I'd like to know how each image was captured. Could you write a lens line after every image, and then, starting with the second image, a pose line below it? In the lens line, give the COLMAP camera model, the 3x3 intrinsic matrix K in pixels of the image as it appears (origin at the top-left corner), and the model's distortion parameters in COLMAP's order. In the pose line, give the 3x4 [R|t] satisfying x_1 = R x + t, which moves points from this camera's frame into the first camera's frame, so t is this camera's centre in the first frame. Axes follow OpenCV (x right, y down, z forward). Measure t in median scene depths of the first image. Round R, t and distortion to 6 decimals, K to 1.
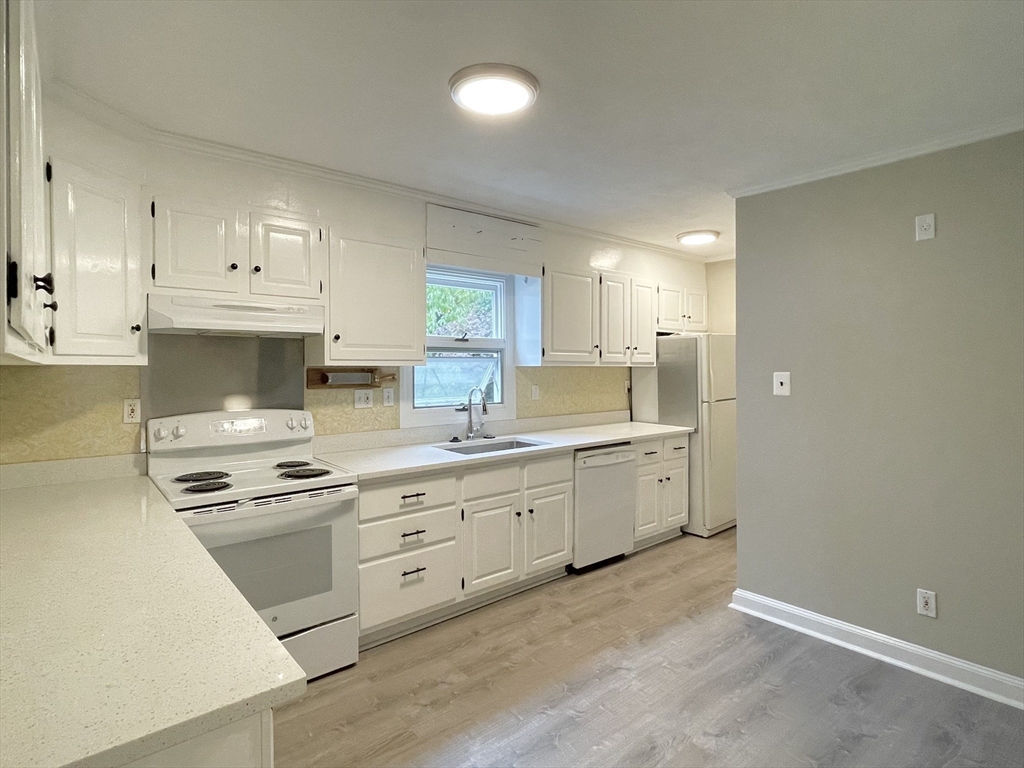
lens RADIAL K [[545.7, 0, 510.3], [0, 545.7, 377.9], [0, 0, 1]] dist [-0.000769, -0.003682]
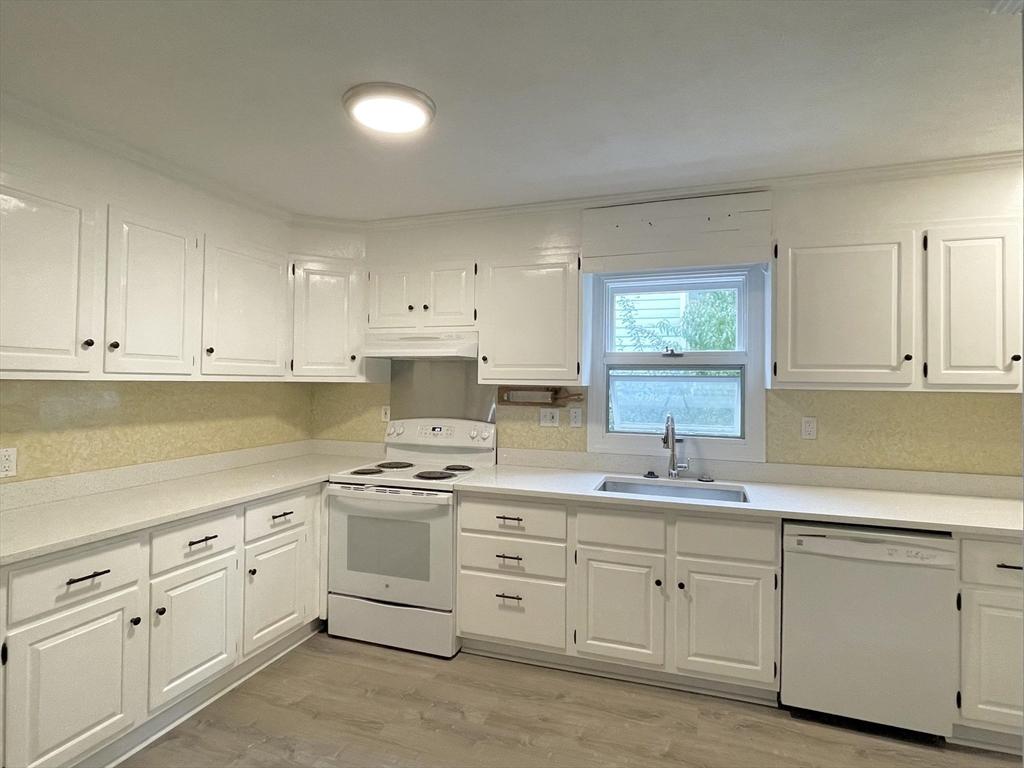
lens RADIAL K [[545.7, 0, 510.1], [0, 545.7, 378.7], [0, 0, 1]] dist [-0.000769, -0.003682]
pose [[0.505546, 0.006925, -0.862772, 0.568658], [-0.028678, 0.999550, -0.008782, -0.022680], [0.862323, 0.029182, 0.505517, 0.426911]]
